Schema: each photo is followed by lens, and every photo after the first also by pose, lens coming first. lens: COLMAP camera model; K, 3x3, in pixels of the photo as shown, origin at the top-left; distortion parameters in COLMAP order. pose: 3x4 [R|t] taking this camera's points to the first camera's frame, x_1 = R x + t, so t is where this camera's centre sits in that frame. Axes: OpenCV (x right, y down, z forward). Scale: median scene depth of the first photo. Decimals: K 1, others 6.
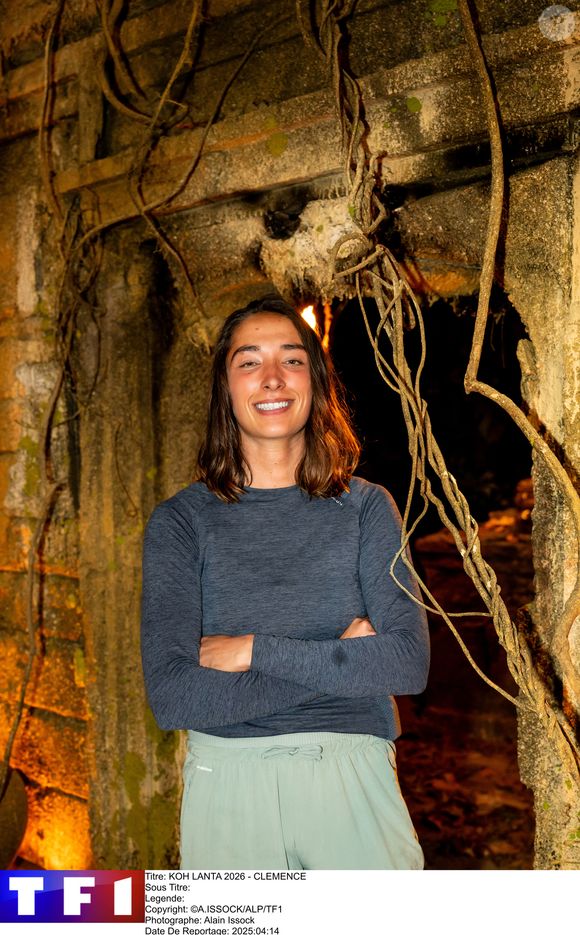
lens RADIAL K [[1159.6, 0, 288.9], [0, 1159.6, 548.5], [0, 0, 1]] dist [0.000692, 0.000000]
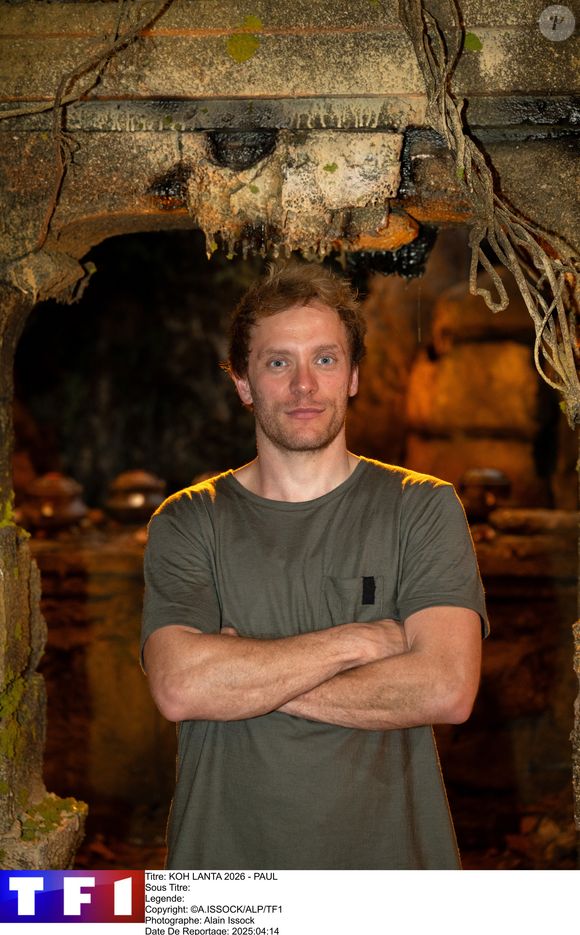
lens RADIAL K [[1756.3, 0, 296.5], [0, 1756.3, 448.2], [0, 0, 1]] dist [-0.005595, 0.000000]
pose [[0.762927, -0.009096, 0.646421, -0.698697], [0.045008, 0.998222, -0.039074, -0.035528], [-0.644916, 0.058904, 0.761980, 0.103849]]
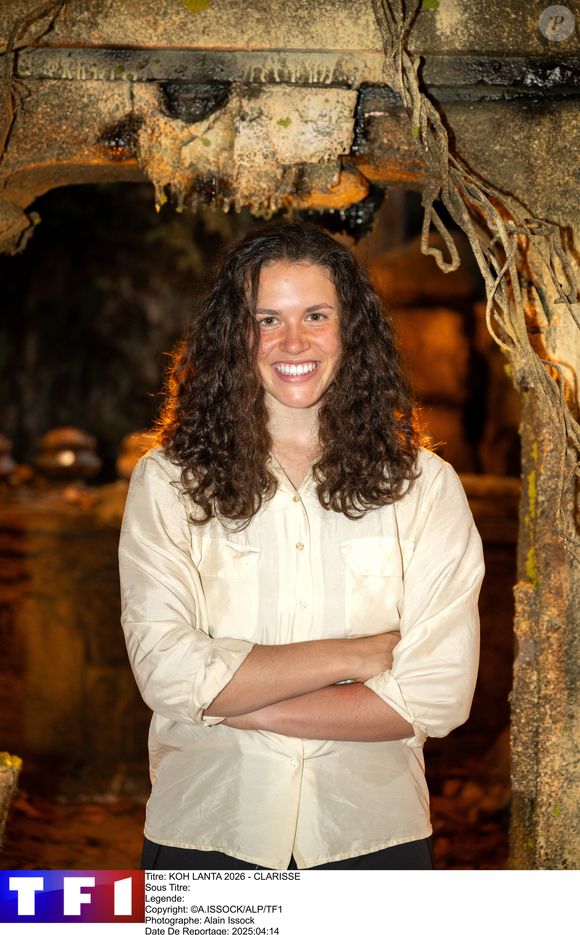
lens RADIAL K [[1756.3, 0, 299.7], [0, 1756.3, 449.5], [0, 0, 1]] dist [-0.005595, 0.000000]
pose [[0.731766, -0.006586, 0.681524, -0.707661], [0.024847, 0.999546, -0.017018, -0.030904], [-0.681102, 0.029387, 0.731598, 0.118786]]
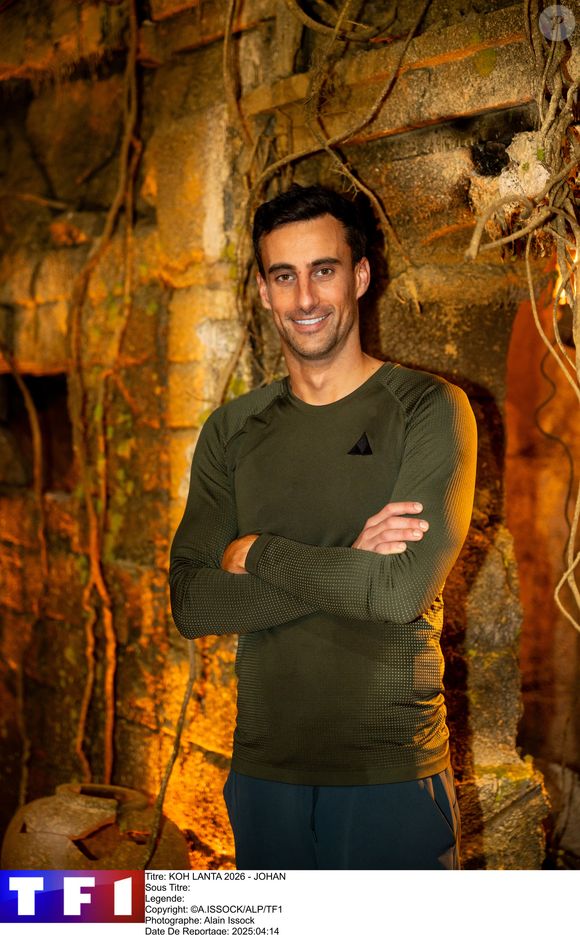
lens RADIAL K [[1756.3, 0, 266.3], [0, 1756.3, 455.2], [0, 0, 1]] dist [-0.005595, 0.000000]
pose [[0.966011, 0.022219, -0.257545, 0.156957], [-0.037297, 0.997854, -0.053809, -0.001217], [0.255797, 0.061586, 0.964767, -0.200819]]
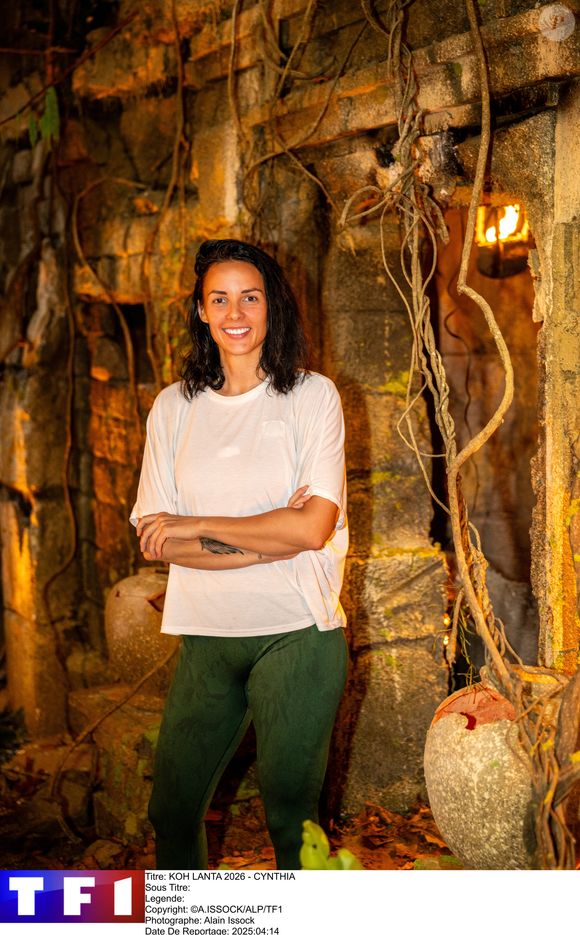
lens RADIAL K [[1395.4, 0, 286.8], [0, 1395.4, 509.9], [0, 0, 1]] dist [0.009505, 0.000000]
pose [[0.949820, 0.033943, -0.310950, 0.365308], [-0.019464, 0.998582, 0.049551, 0.031958], [0.312191, -0.041012, 0.949134, -0.482394]]
